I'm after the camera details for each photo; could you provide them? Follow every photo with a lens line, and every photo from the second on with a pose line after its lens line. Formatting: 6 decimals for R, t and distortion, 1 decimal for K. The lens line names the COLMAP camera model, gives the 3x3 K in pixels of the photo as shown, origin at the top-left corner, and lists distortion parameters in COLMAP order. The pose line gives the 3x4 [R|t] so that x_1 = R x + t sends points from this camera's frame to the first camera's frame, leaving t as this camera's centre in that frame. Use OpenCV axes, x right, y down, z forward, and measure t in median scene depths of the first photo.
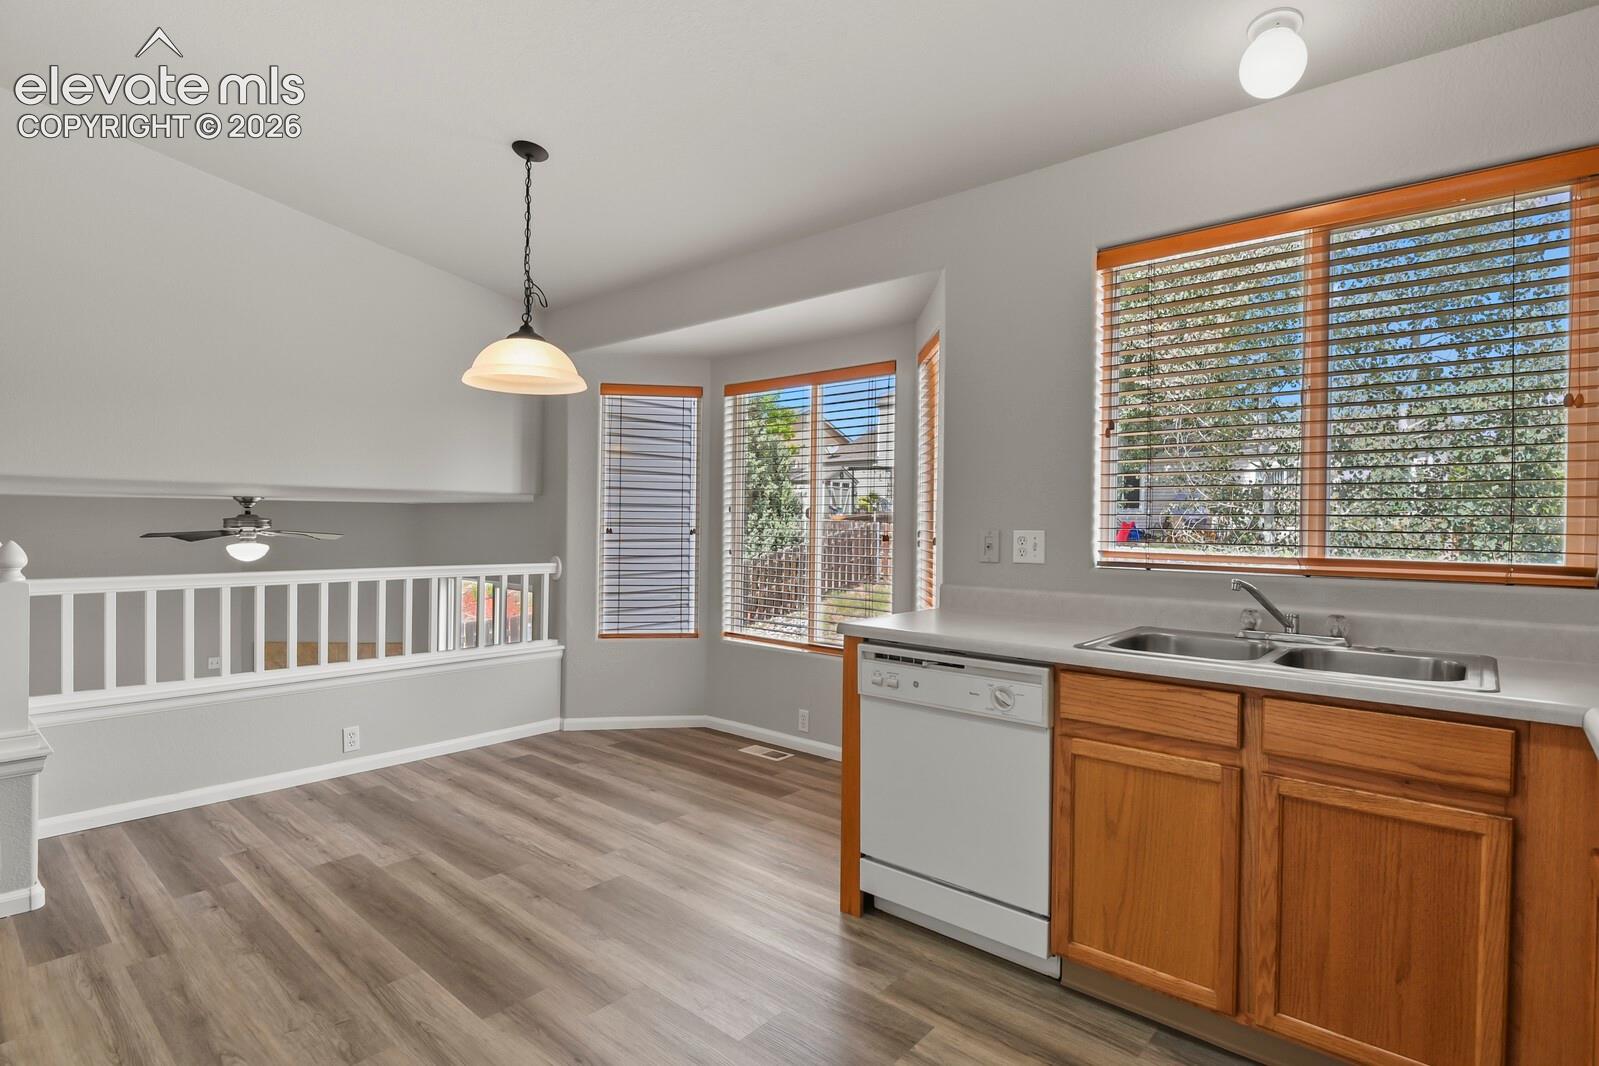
lens RADIAL K [[771.3, 0, 810.2], [0, 771.3, 535.3], [0, 0, 1]] dist [-0.011441, -0.006212]
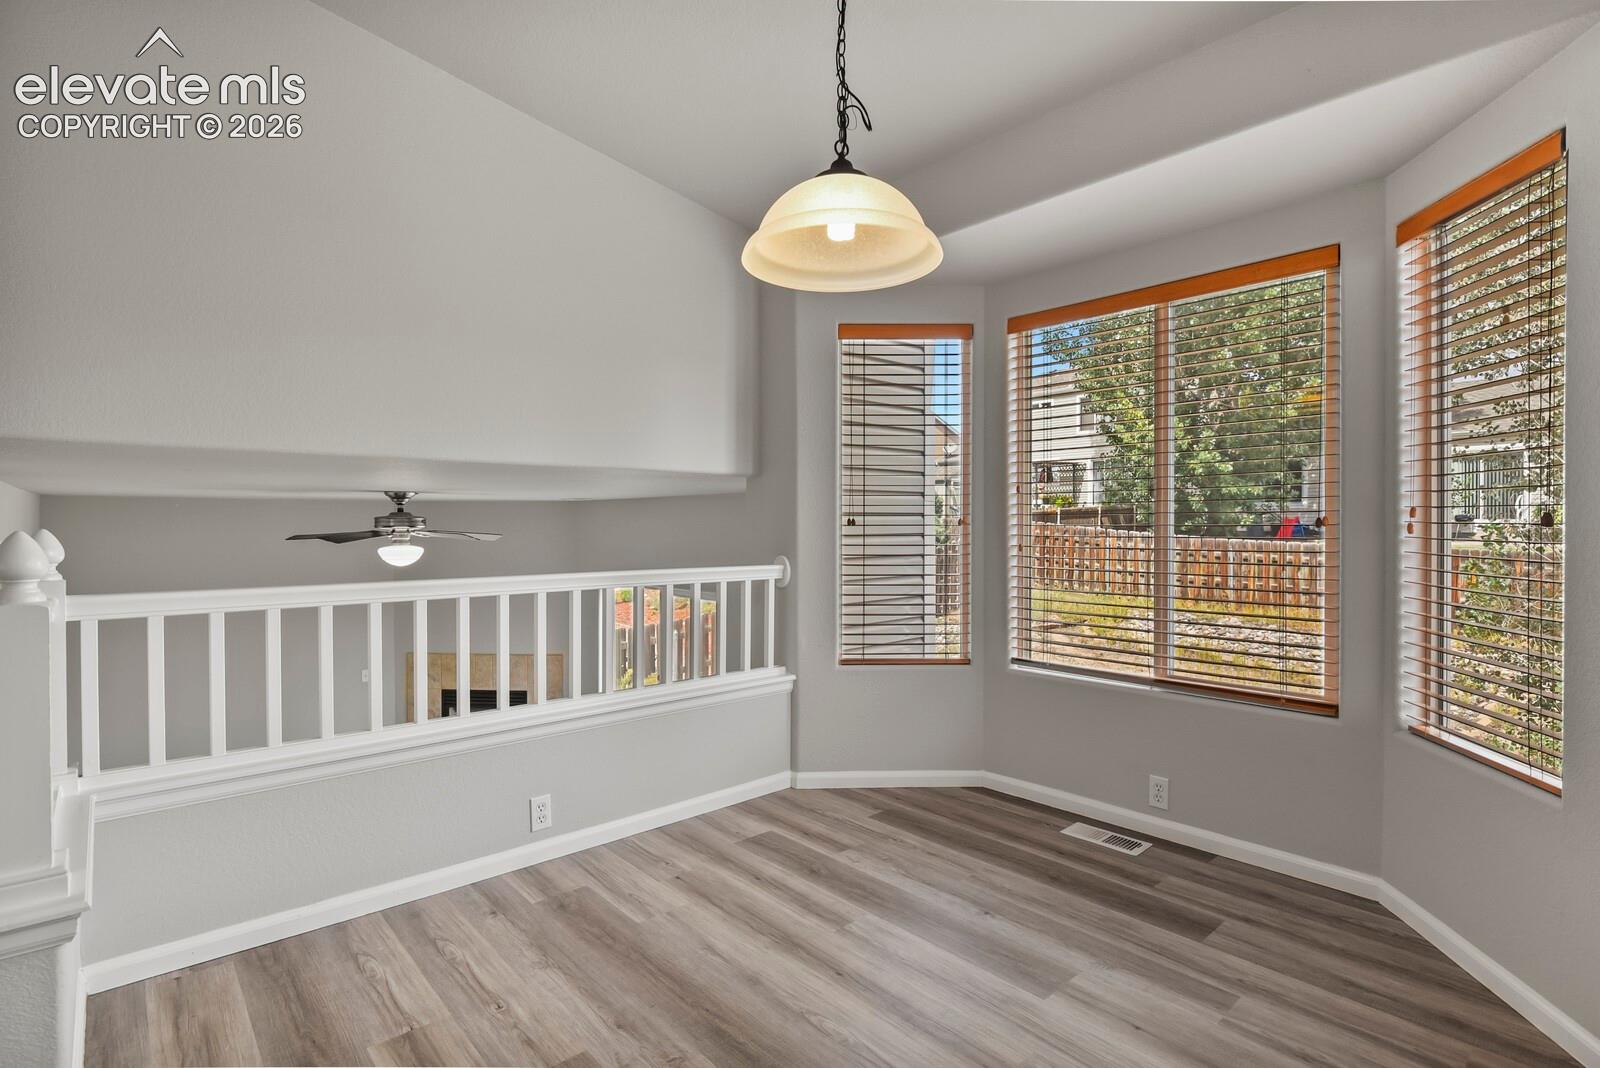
lens RADIAL K [[771.8, 0, 821.9], [0, 771.8, 537.6], [0, 0, 1]] dist [-0.011441, -0.006212]
pose [[0.991465, -0.011475, -0.129871, -0.260196], [0.011641, 0.999932, 0.000519, 0.012657], [0.129856, -0.002026, 0.991531, 0.346847]]
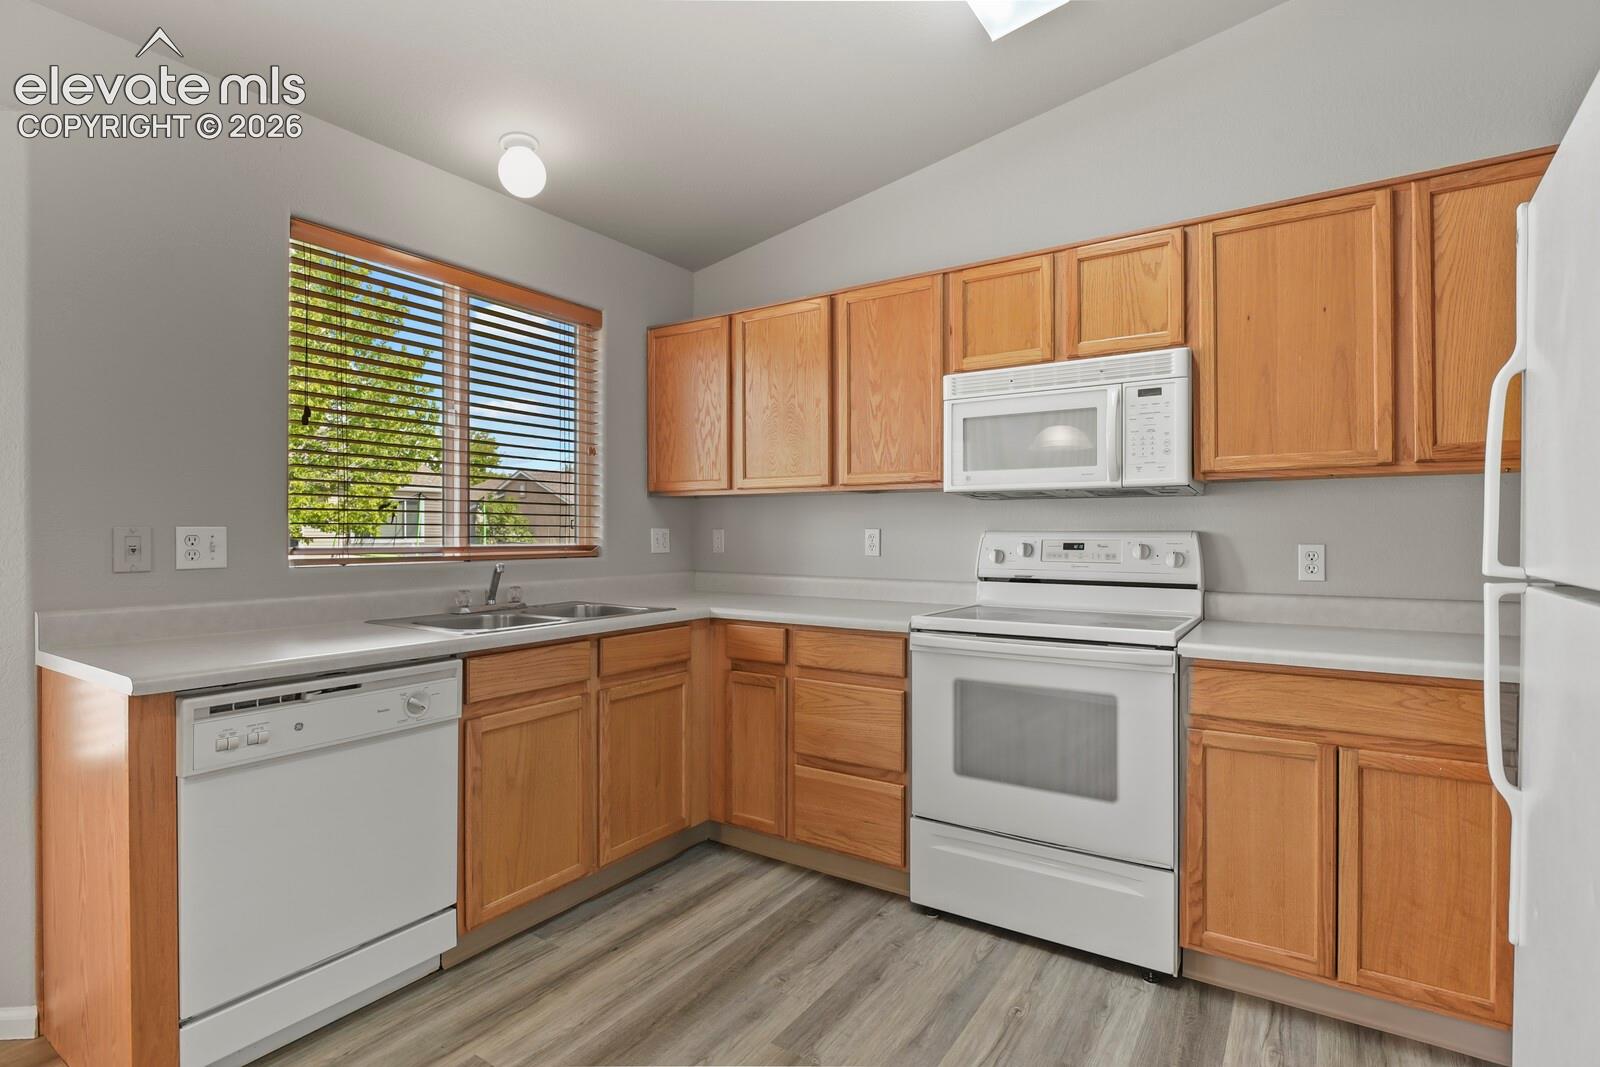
lens RADIAL K [[771.8, 0, 805.9], [0, 771.8, 531.4], [0, 0, 1]] dist [-0.011441, -0.006212]
pose [[-0.115761, -0.012533, 0.993198, -0.430691], [0.009231, 0.999864, 0.013693, -0.004206], [-0.993234, 0.010753, -0.115629, 0.372721]]
